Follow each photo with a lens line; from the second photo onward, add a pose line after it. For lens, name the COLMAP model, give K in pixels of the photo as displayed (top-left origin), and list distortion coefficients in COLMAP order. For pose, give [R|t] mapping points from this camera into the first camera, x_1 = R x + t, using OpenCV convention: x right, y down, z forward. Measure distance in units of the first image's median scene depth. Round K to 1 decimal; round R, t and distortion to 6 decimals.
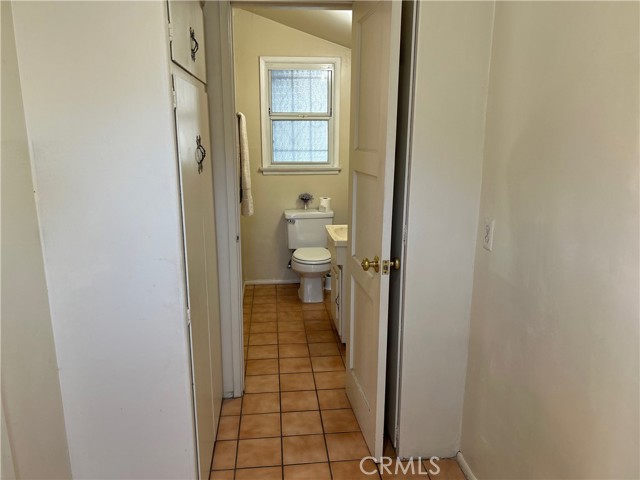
lens RADIAL K [[484.5, 0, 321.9], [0, 484.5, 240.8], [0, 0, 1]] dist [0.061761, -0.068863]
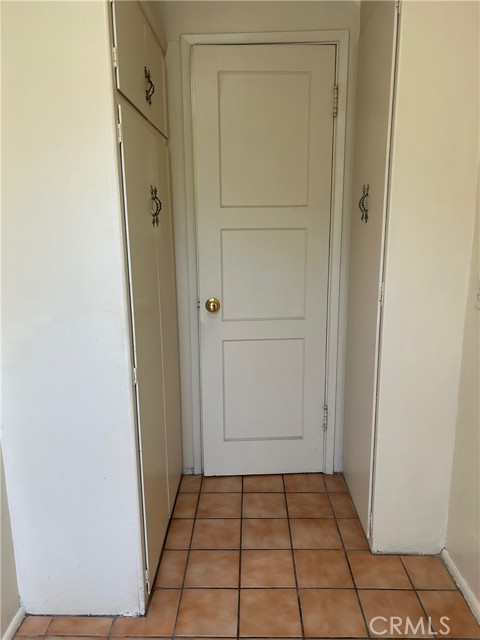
lens RADIAL K [[484.5, 0, 238.7], [0, 484.5, 320.0], [0, 0, 1]] dist [0.061761, -0.068863]
pose [[0.992363, 0.010499, -0.122908, 0.021927], [-0.012802, 0.999757, -0.017964, 0.047385], [0.122690, 0.019401, 0.992255, 0.086684]]
